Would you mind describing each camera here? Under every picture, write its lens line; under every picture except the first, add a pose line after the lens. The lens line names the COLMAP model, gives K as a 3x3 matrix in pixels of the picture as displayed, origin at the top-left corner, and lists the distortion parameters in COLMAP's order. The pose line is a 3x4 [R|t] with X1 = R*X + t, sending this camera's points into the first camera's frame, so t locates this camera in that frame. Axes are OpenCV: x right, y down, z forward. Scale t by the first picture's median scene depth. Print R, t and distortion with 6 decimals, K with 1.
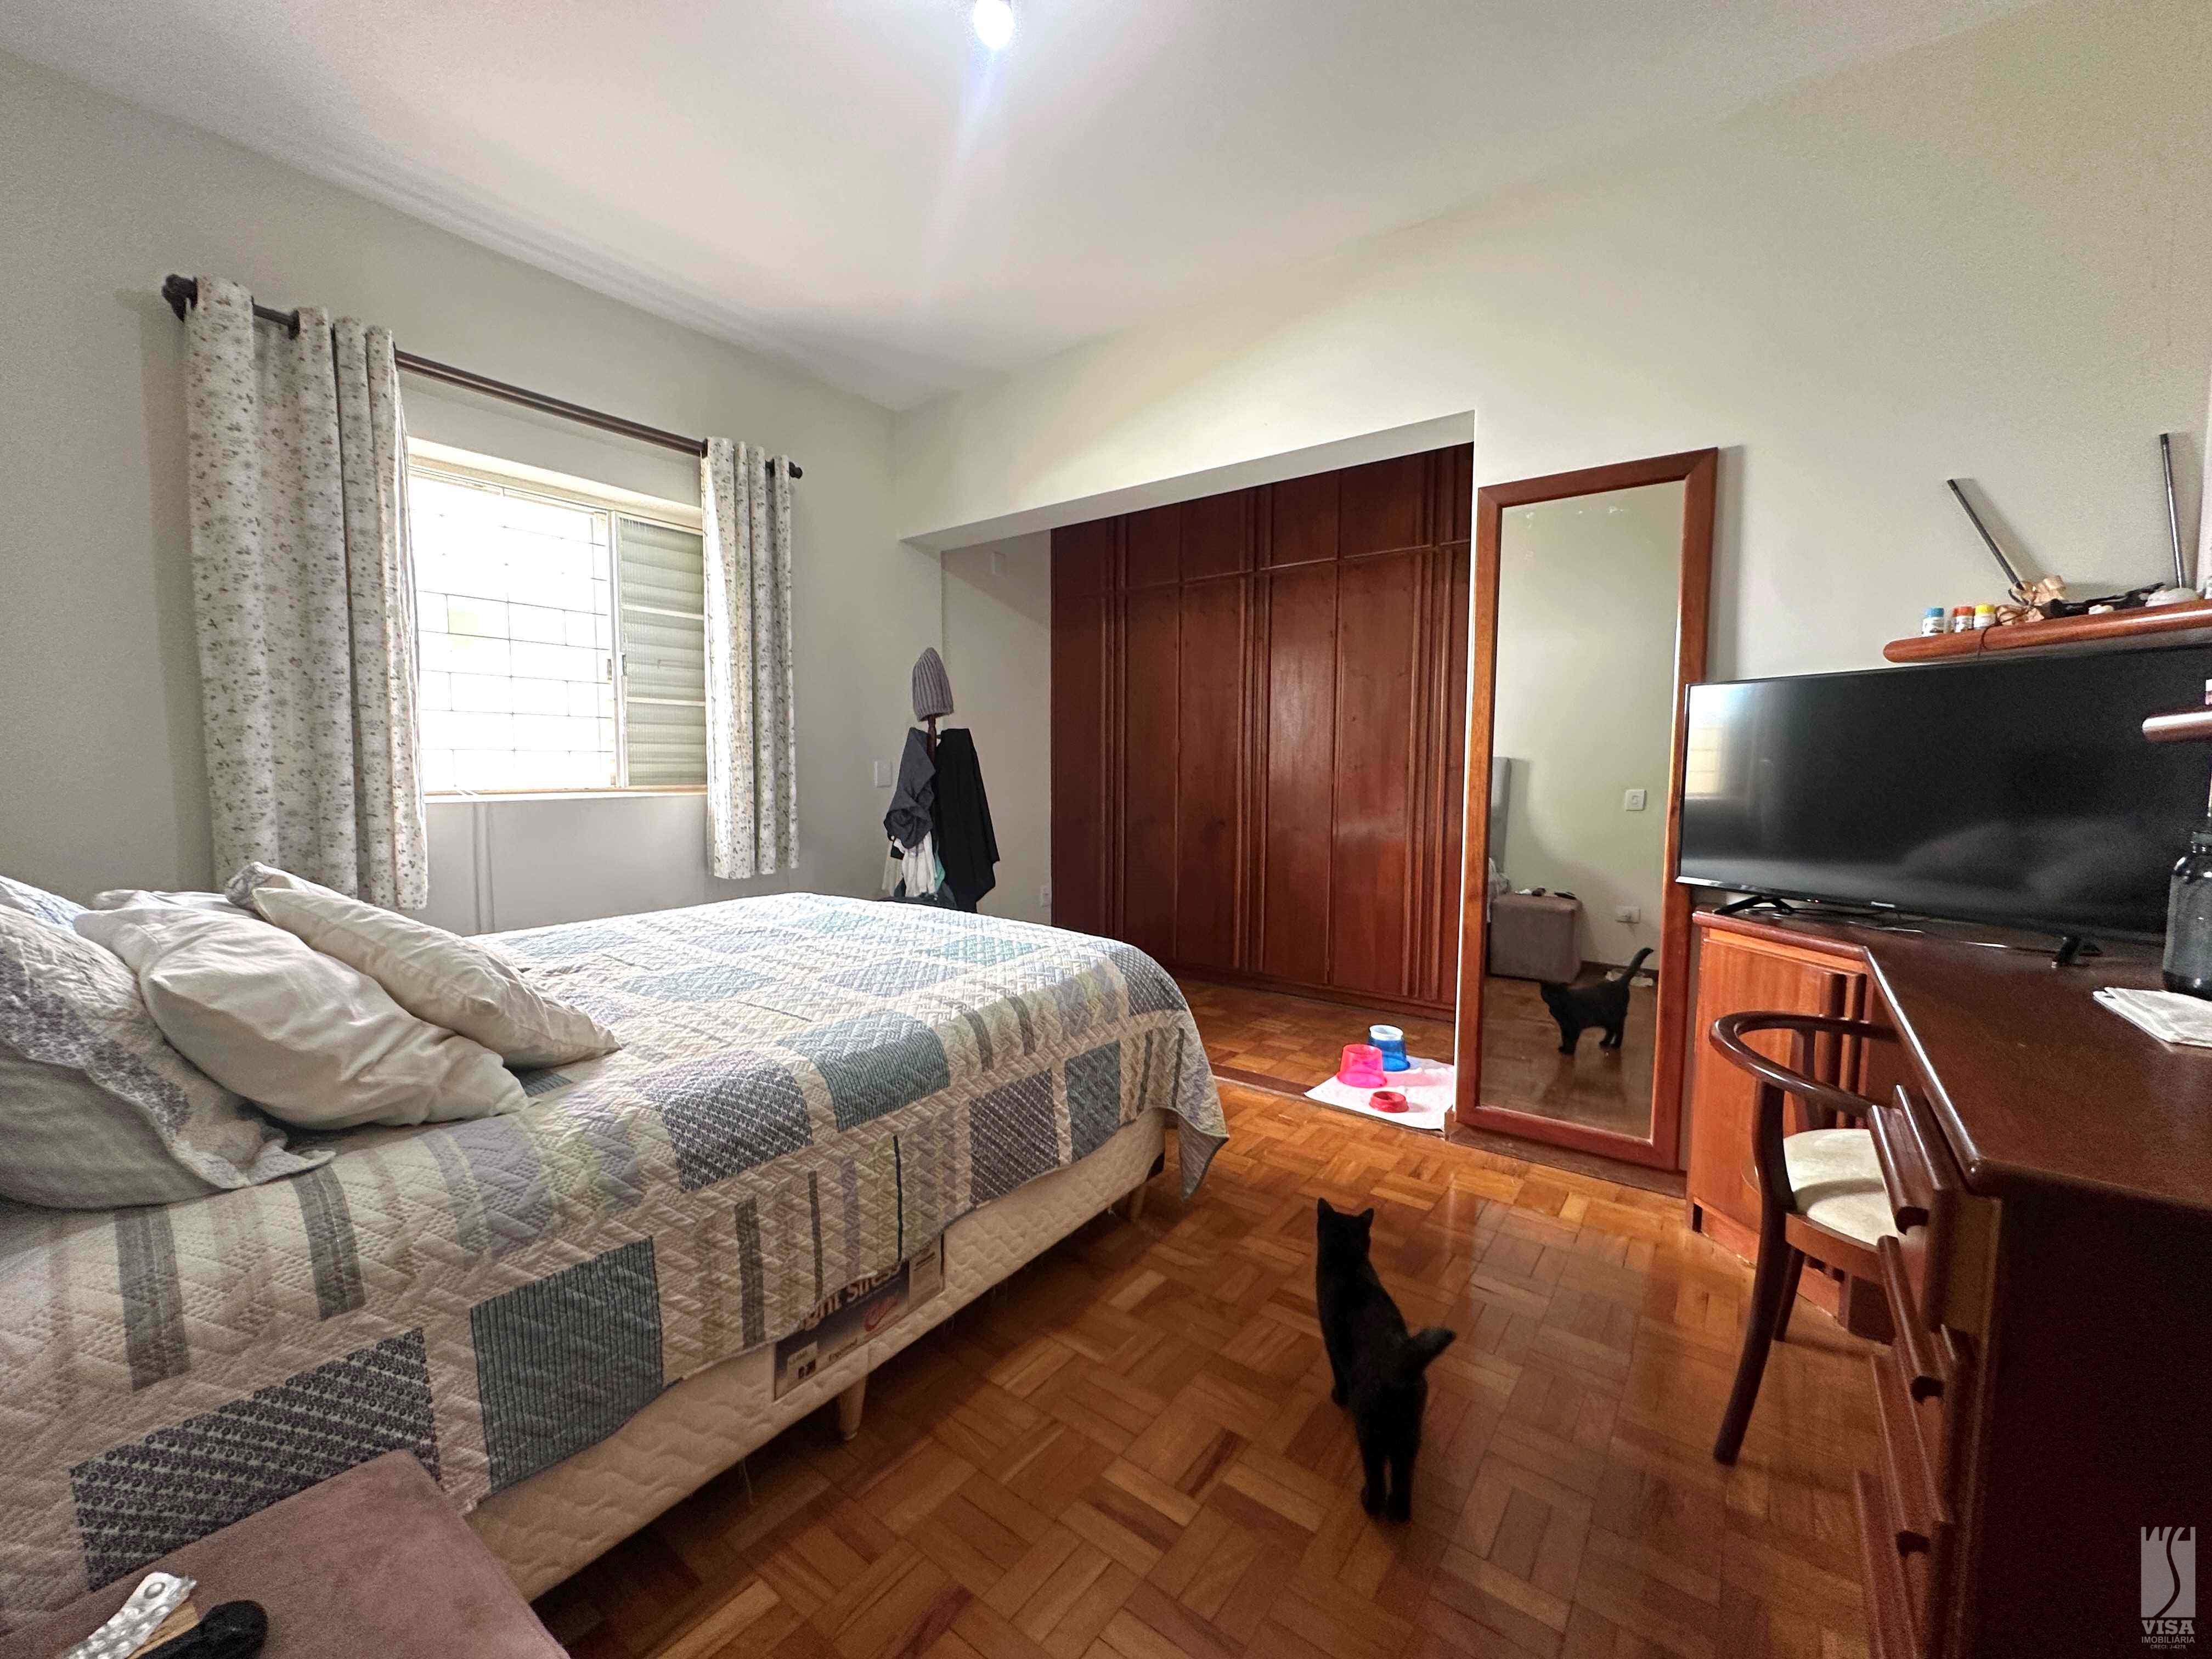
lens RADIAL K [[881.5, 0, 1096.6], [0, 881.5, 827.2], [0, 0, 1]] dist [-0.000185, 0.000012]
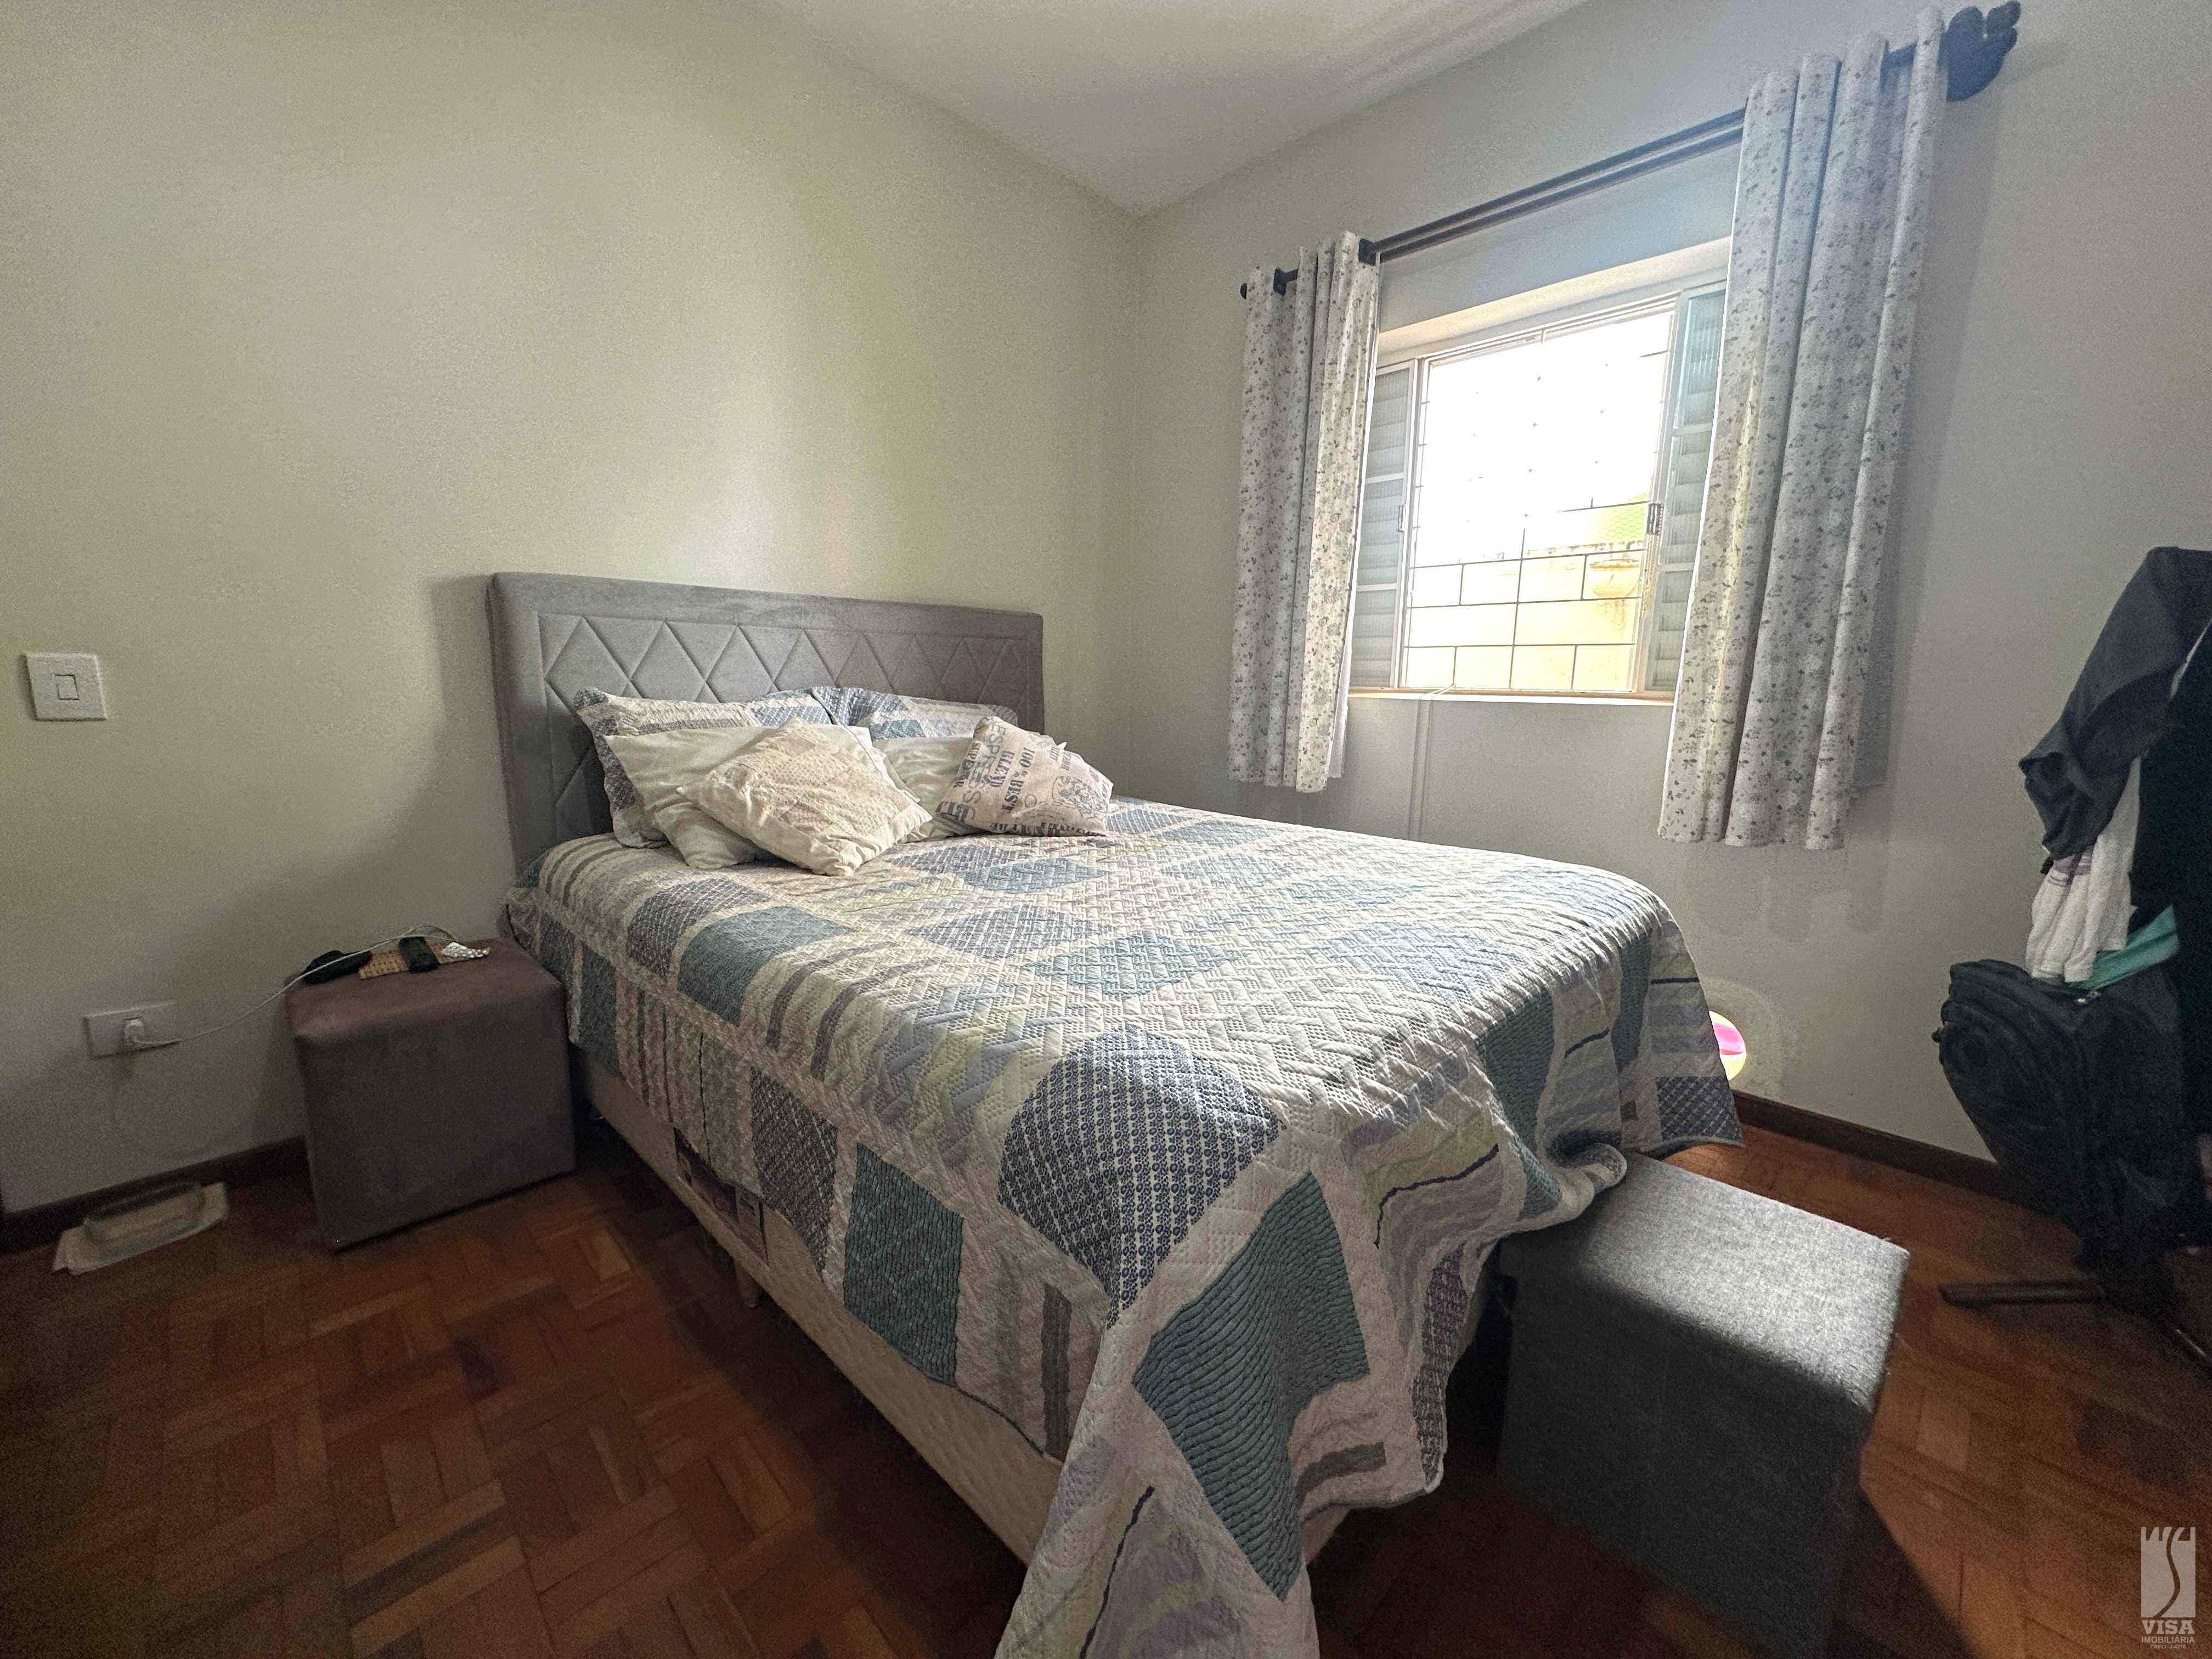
lens RADIAL K [[881.5, 0, 1096.6], [0, 881.5, 827.2], [0, 0, 1]] dist [-0.000185, 0.000012]
pose [[-0.147391, 0.162231, -0.975683, 0.383035], [-0.082425, 0.981011, 0.175568, -0.039120], [0.985638, 0.106298, -0.131220, 0.987110]]
